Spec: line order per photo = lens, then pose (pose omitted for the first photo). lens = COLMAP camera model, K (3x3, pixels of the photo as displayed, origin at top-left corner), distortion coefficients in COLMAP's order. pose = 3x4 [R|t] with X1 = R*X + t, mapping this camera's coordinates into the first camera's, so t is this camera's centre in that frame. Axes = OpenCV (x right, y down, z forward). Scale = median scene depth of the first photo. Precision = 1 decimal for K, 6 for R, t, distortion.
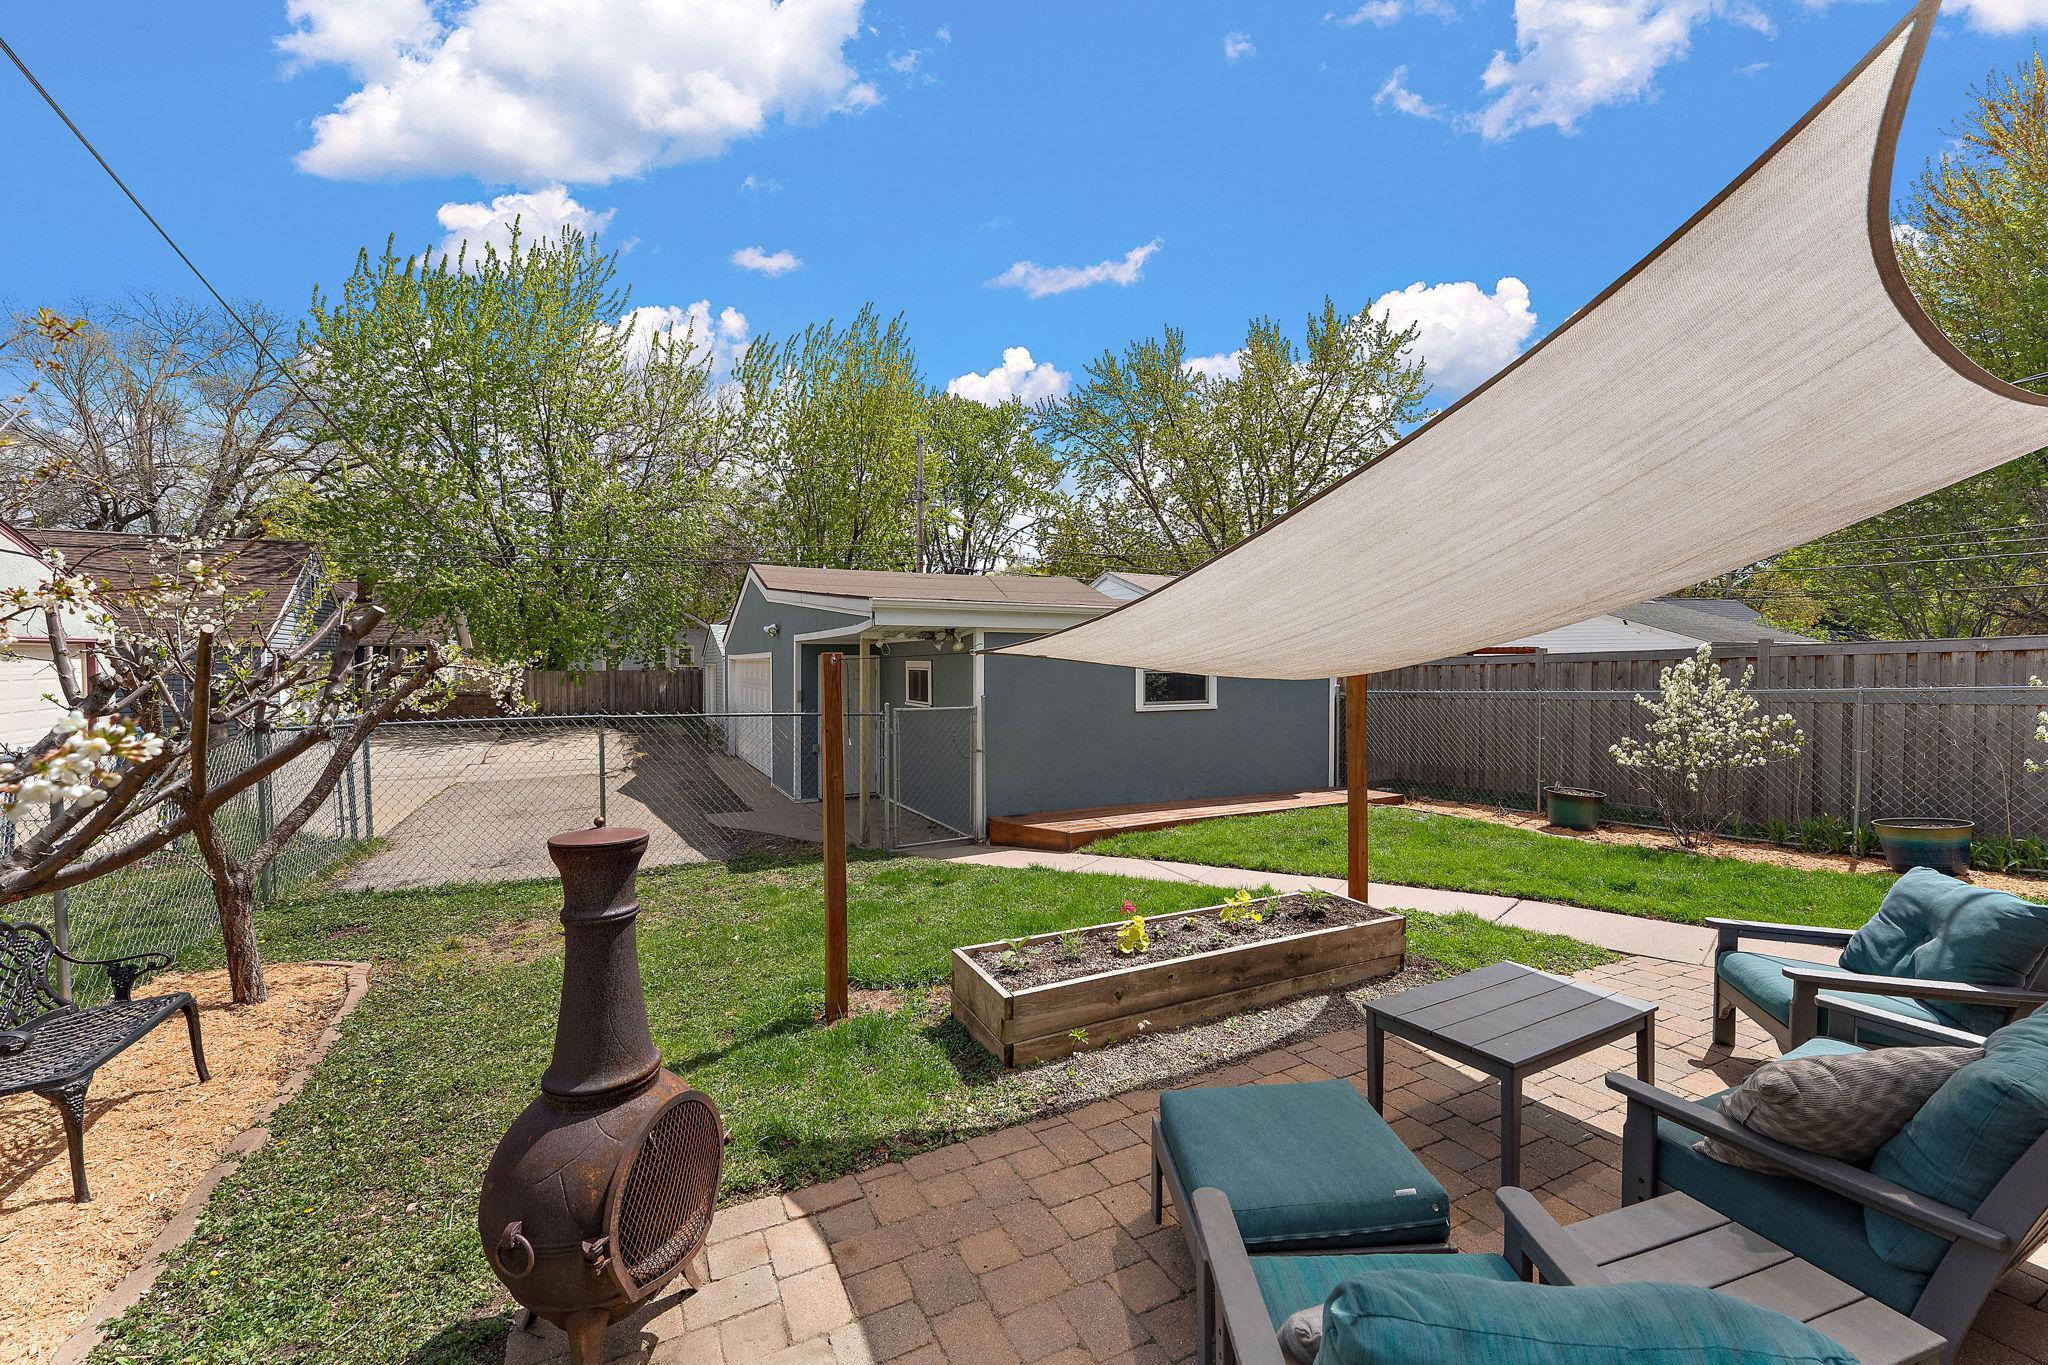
lens RADIAL K [[856.7, 0, 1024.0], [0, 856.7, 682.5], [0, 0, 1]] dist [0.000545, 0.000251]
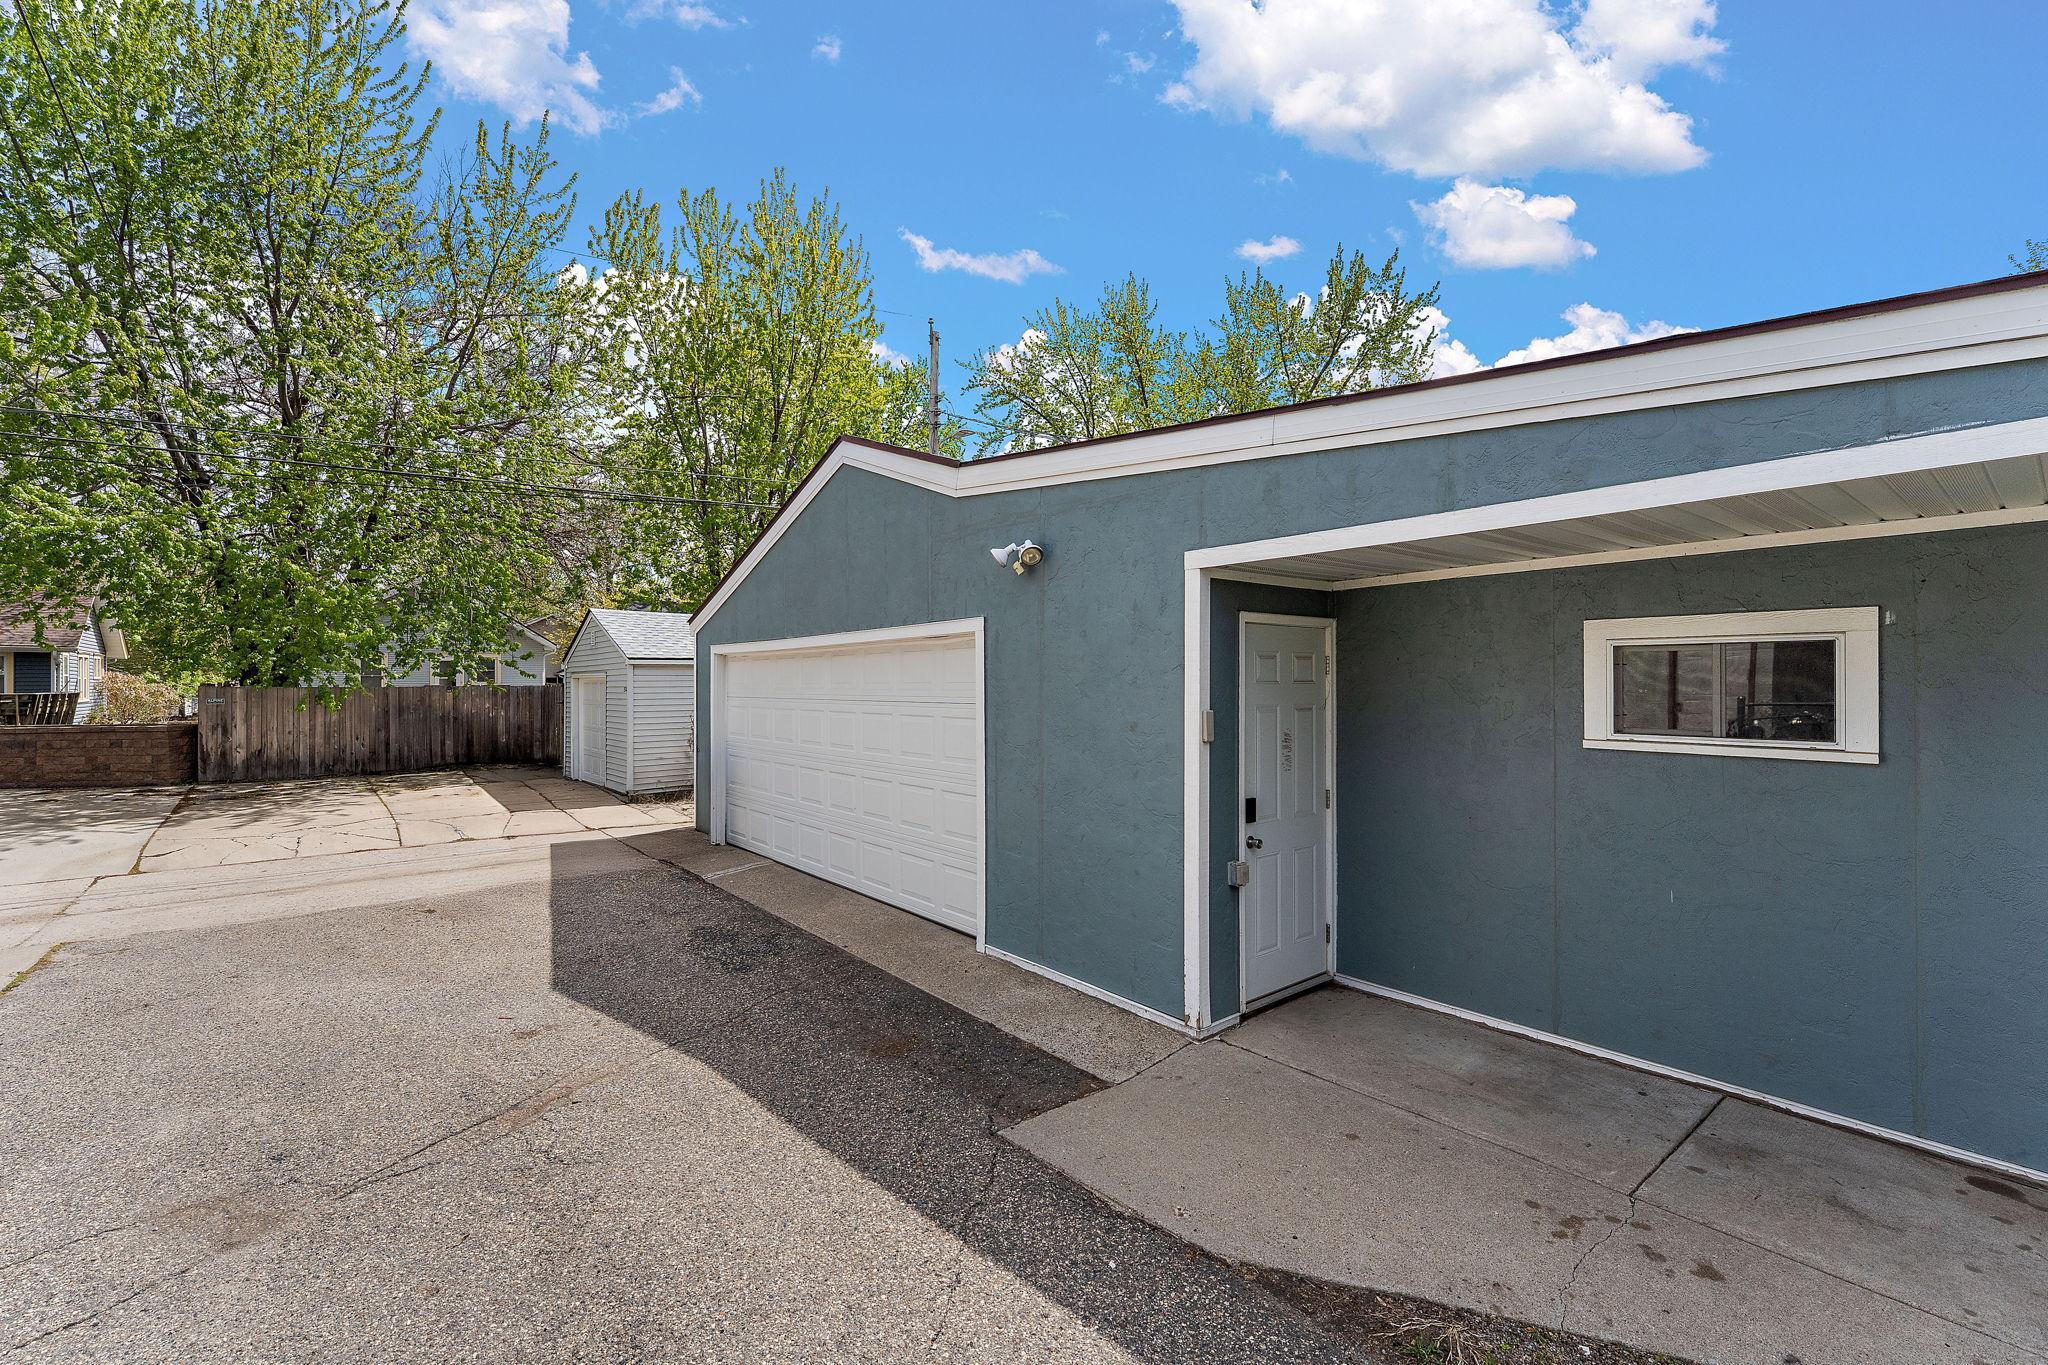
lens RADIAL K [[856.7, 0, 1024.0], [0, 856.7, 682.5], [0, 0, 1]] dist [0.000545, 0.000251]
pose [[0.974401, -0.006696, 0.224719, -0.188801], [0.011783, 0.999704, -0.021303, 0.001433], [-0.224510, 0.023405, 0.974191, 0.317021]]
